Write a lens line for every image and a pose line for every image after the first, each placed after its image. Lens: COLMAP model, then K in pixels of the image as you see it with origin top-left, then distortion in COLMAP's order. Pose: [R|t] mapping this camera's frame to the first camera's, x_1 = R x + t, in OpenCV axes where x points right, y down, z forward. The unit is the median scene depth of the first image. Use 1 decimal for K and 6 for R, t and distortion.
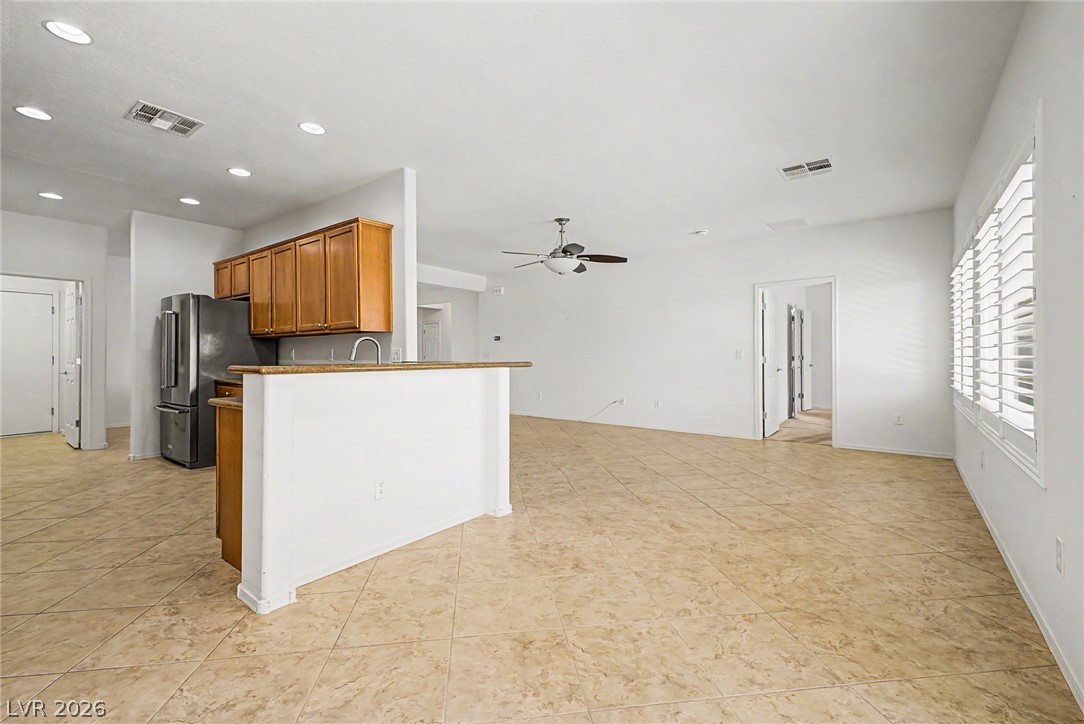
lens RADIAL K [[457.7, 0, 544.7], [0, 457.7, 356.4], [0, 0, 1]] dist [0.008141, -0.000989]
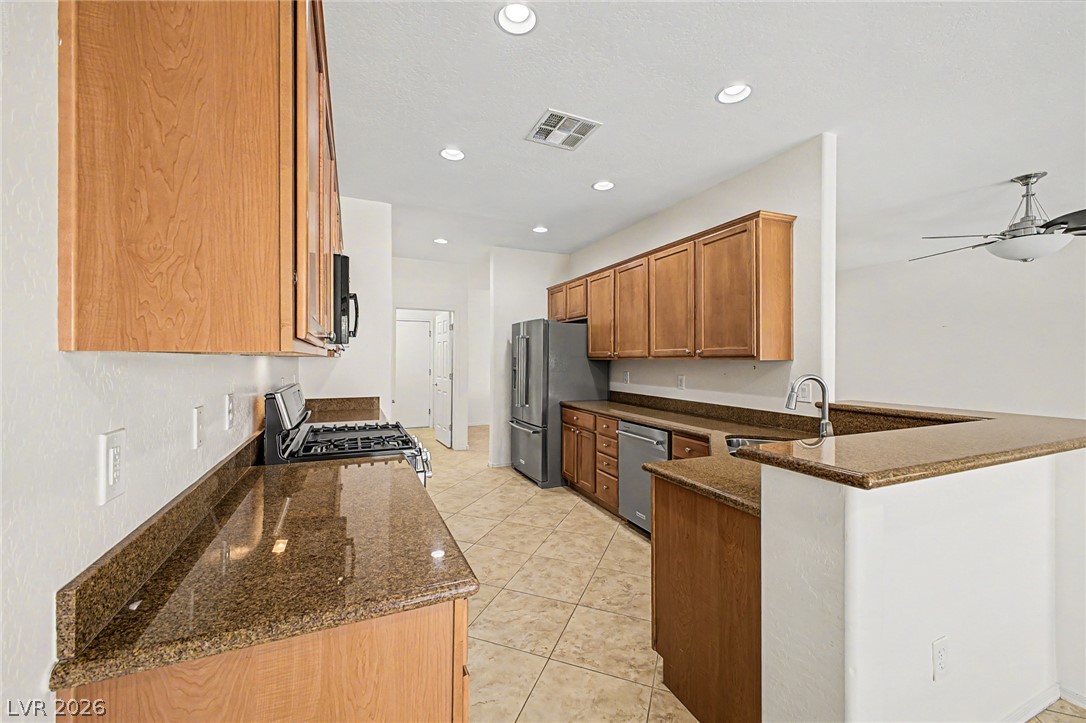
lens RADIAL K [[402.7, 0, 543.5], [0, 402.7, 359.3], [0, 0, 1]] dist [0.013694, -0.000224]
pose [[0.881787, 0.006623, -0.471601, -0.331409], [-0.005127, 0.999977, 0.004456, -0.048071], [0.471619, -0.001512, 0.881801, 0.195854]]
